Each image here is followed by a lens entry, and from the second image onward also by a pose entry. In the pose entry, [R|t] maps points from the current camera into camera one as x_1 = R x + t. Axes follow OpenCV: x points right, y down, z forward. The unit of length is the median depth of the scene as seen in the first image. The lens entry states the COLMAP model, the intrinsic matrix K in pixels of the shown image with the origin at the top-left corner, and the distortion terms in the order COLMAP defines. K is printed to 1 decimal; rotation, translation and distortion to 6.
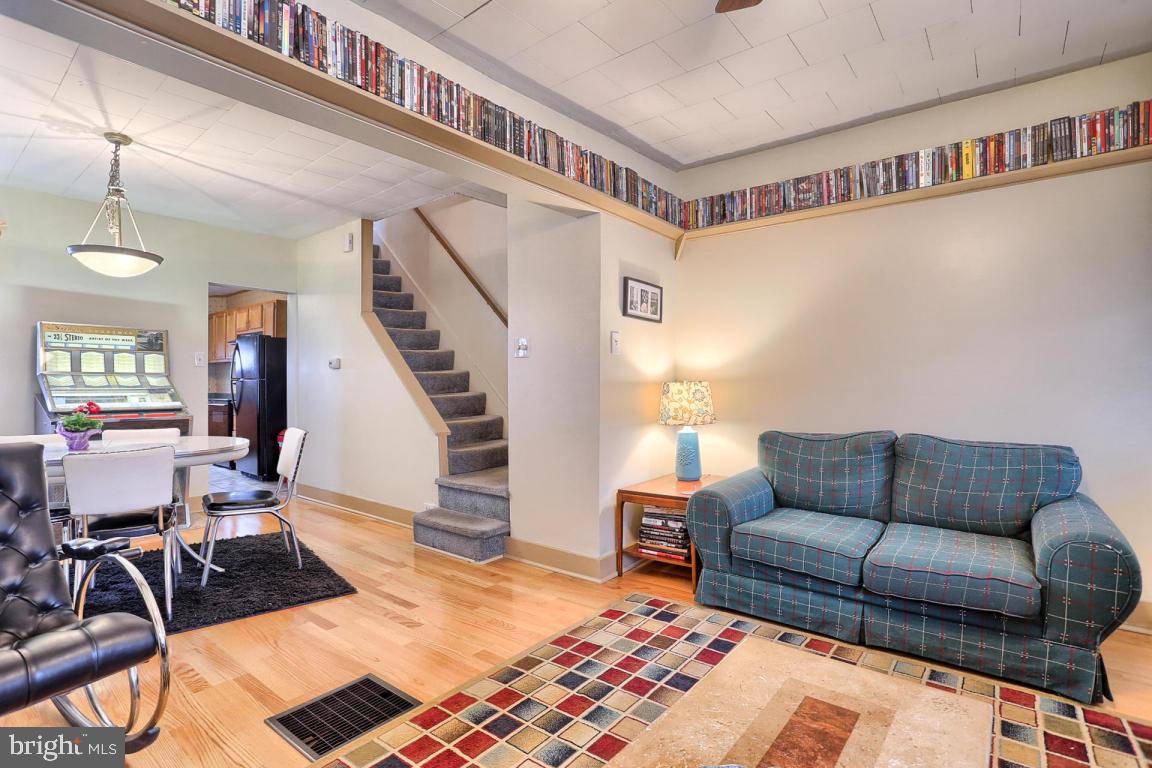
lens RADIAL K [[563.5, 0, 576.0], [0, 563.5, 384.0], [0, 0, 1]] dist [-0.082306, 0.033192]
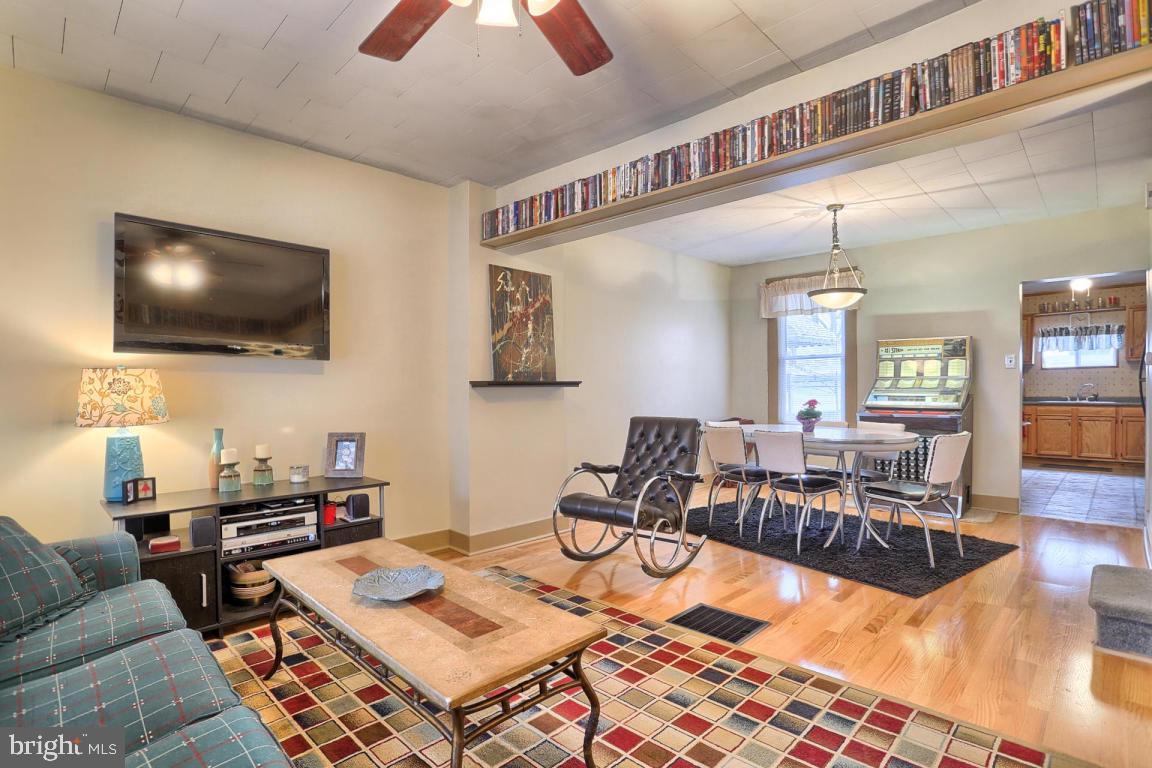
lens RADIAL K [[573.0, 0, 570.1], [0, 573.0, 388.2], [0, 0, 1]] dist [-0.019641, 0.000023]
pose [[-0.115555, 0.004630, -0.993290, 0.931072], [0.000786, 0.999989, 0.004570, -0.003858], [0.993301, -0.000253, -0.115557, 0.690704]]
